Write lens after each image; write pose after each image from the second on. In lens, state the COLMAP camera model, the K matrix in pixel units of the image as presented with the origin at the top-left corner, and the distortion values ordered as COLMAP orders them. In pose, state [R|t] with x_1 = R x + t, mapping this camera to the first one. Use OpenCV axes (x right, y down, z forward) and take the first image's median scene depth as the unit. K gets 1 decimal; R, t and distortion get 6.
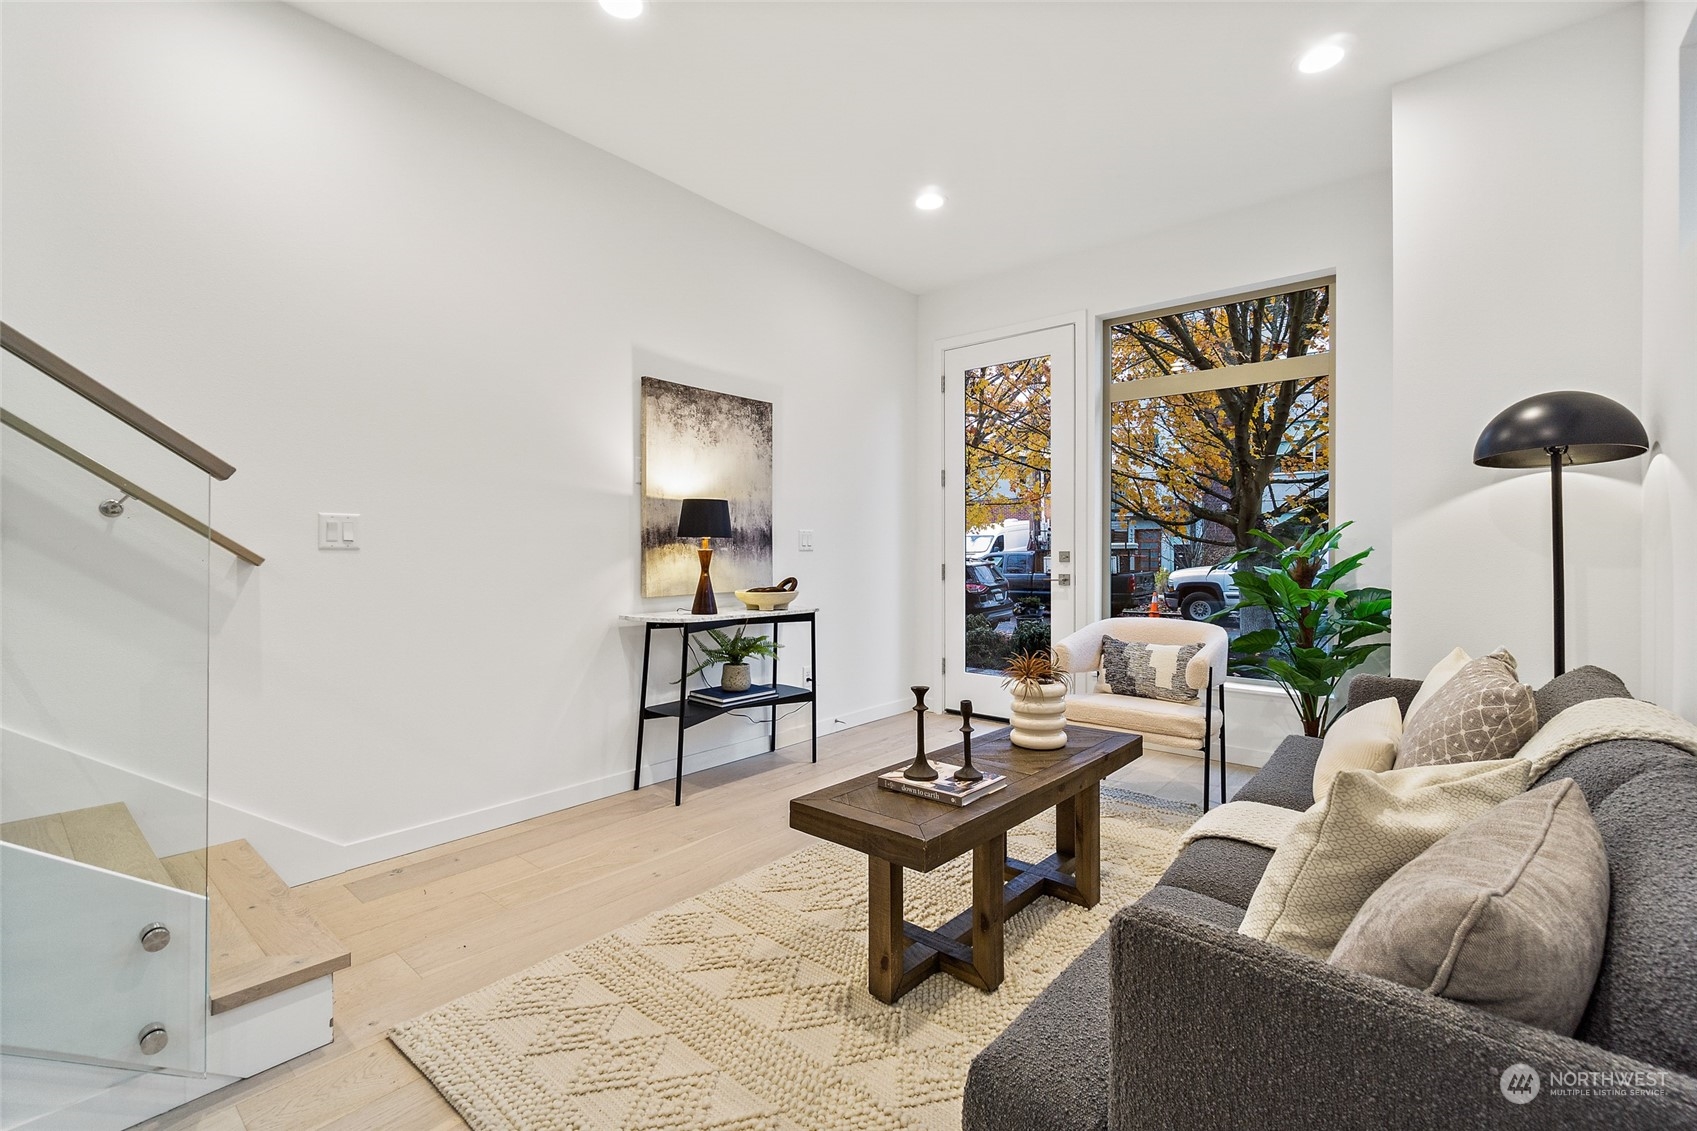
lens RADIAL K [[731.8, 0, 844.0], [0, 731.8, 553.8], [0, 0, 1]] dist [-0.003740, 0.000208]
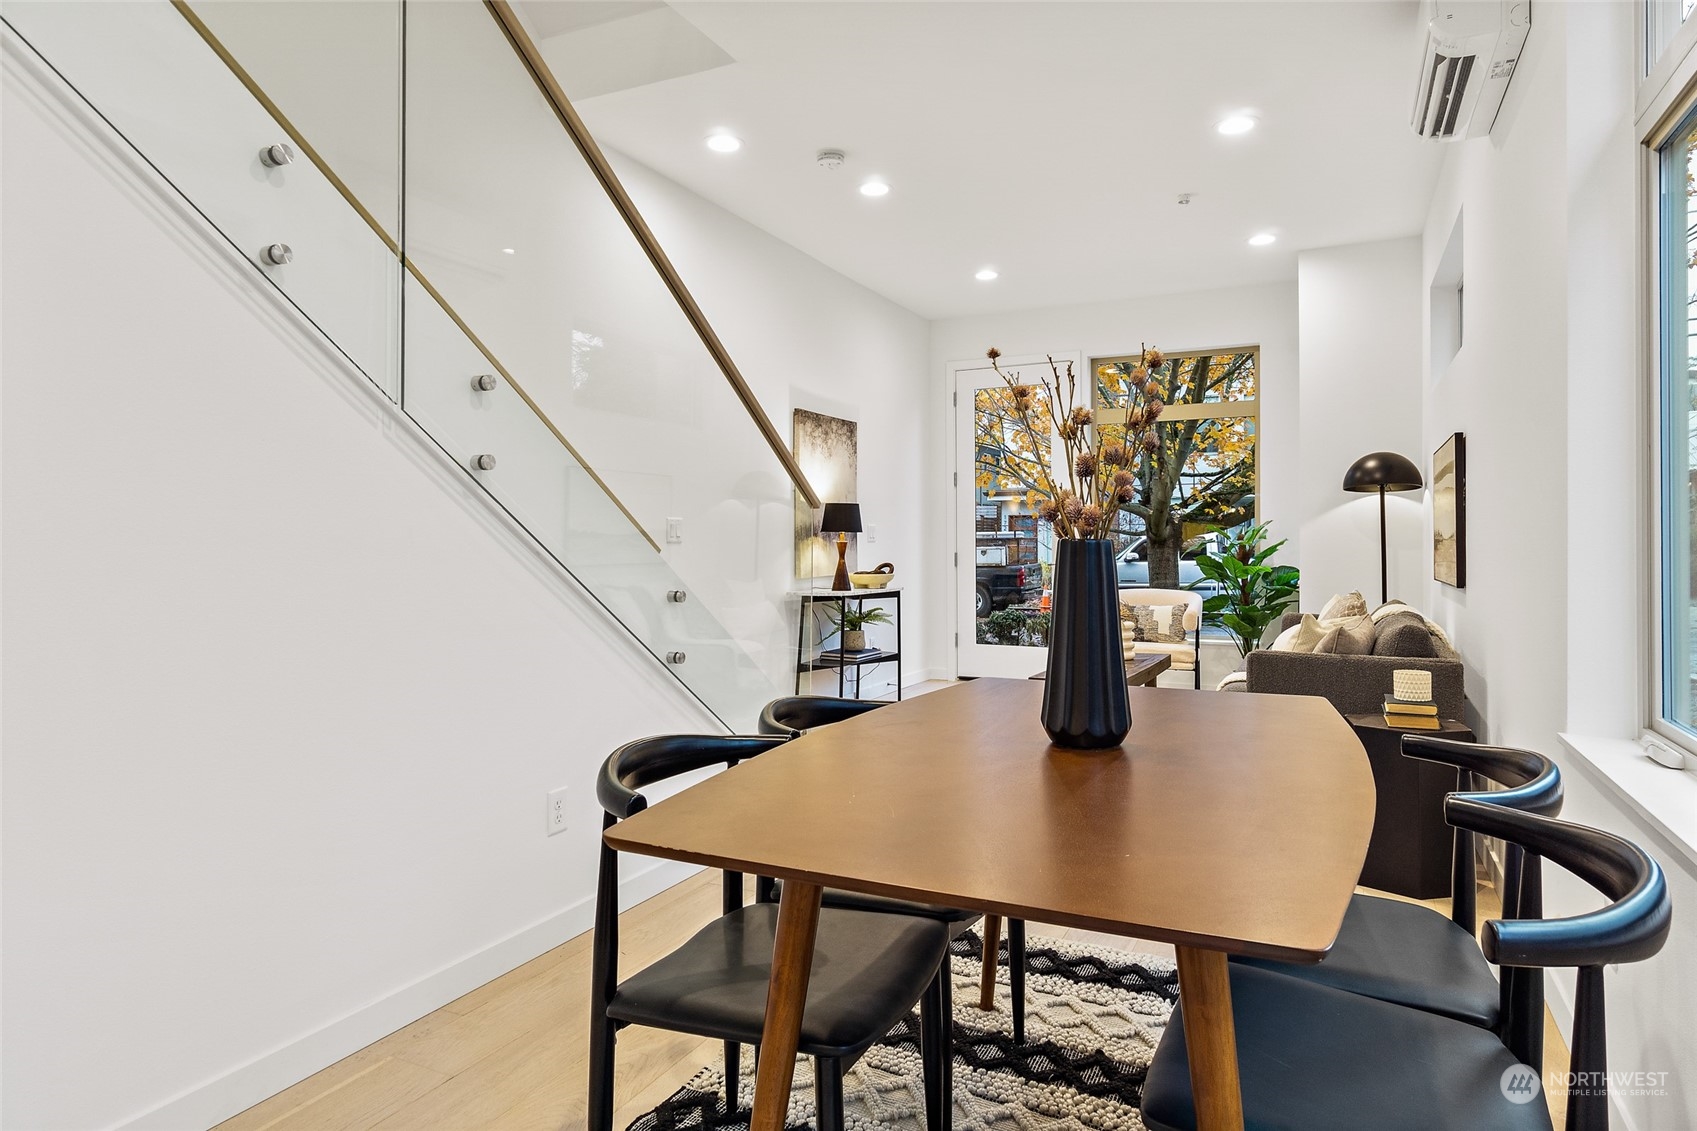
lens RADIAL K [[984.5, 0, 838.7], [0, 984.5, 542.8], [0, 0, 1]] dist [0.006883, 0.000468]
pose [[0.971124, -0.004853, 0.238524, -0.621400], [0.005242, 0.999986, -0.000994, -0.001814], [-0.238516, 0.002216, 0.971136, -0.714843]]
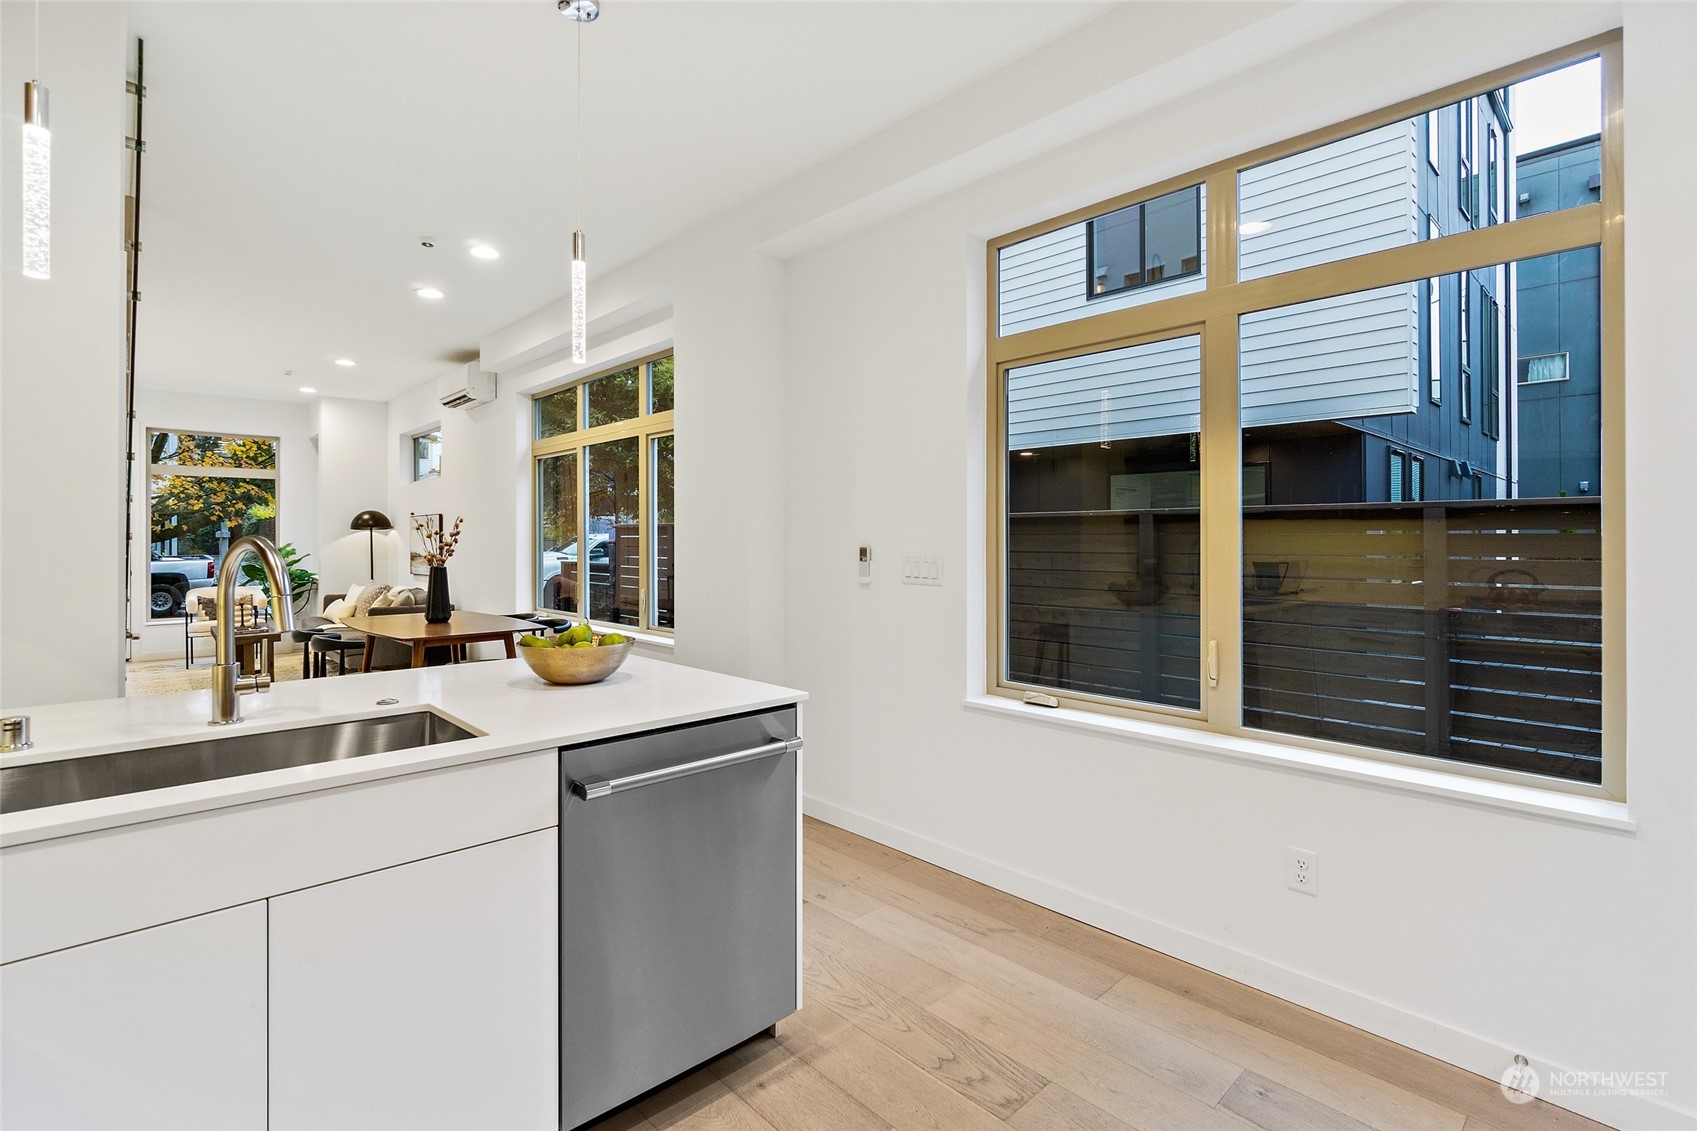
lens RADIAL K [[786.0, 0, 831.1], [0, 786.0, 533.9], [0, 0, 1]] dist [0.000271, 0.000181]
pose [[0.121299, 0.002885, 0.992612, -1.759646], [0.005172, 0.999980, -0.003539, -0.056524], [-0.992603, 0.005563, 0.121282, -1.165234]]
